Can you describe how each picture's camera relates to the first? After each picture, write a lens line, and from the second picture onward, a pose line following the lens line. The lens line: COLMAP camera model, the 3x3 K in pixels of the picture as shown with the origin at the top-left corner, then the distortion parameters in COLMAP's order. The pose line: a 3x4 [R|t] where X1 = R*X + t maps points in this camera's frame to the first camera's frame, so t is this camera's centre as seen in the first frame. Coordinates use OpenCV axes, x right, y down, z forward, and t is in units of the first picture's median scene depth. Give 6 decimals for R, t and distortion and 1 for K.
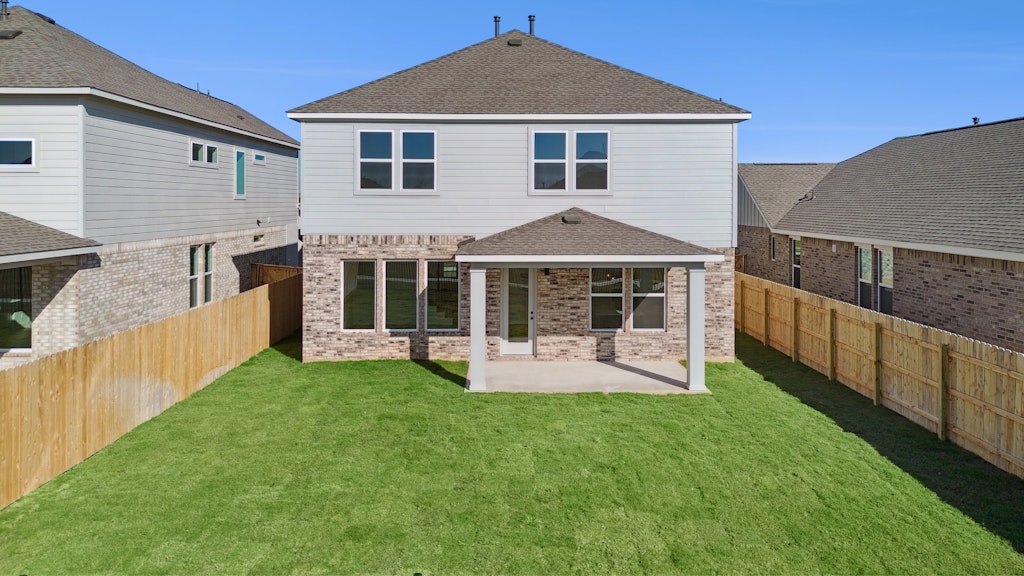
lens RADIAL K [[795.6, 0, 508.0], [0, 795.6, 289.7], [0, 0, 1]] dist [0.030755, -0.011235]
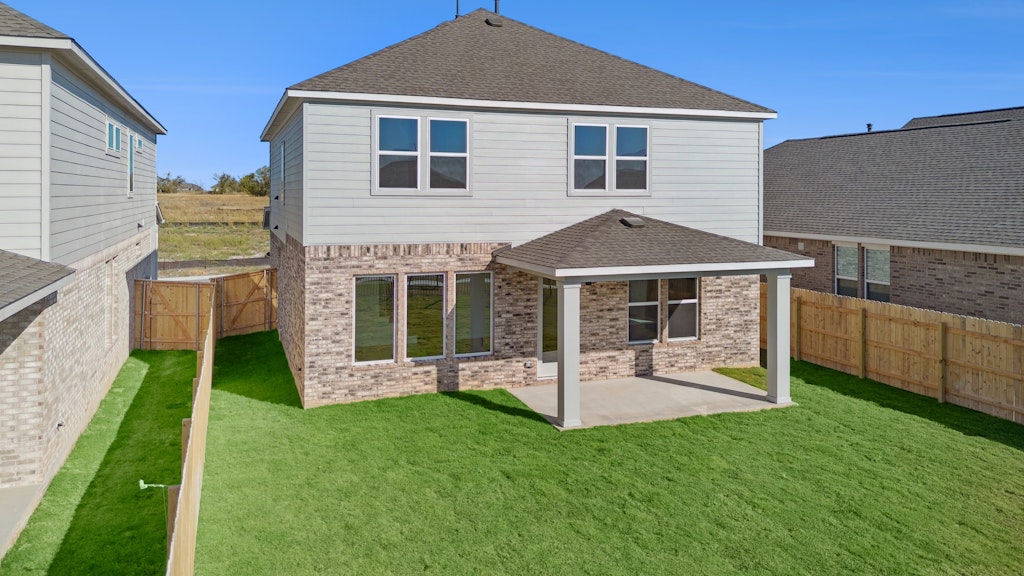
lens RADIAL K [[795.6, 0, 538.7], [0, 795.6, 266.1], [0, 0, 1]] dist [0.030755, -0.011235]
pose [[0.935423, -0.030384, 0.352222, -0.317937], [0.036766, 0.999258, -0.011444, -0.031349], [-0.351613, 0.023655, 0.935847, 0.185098]]
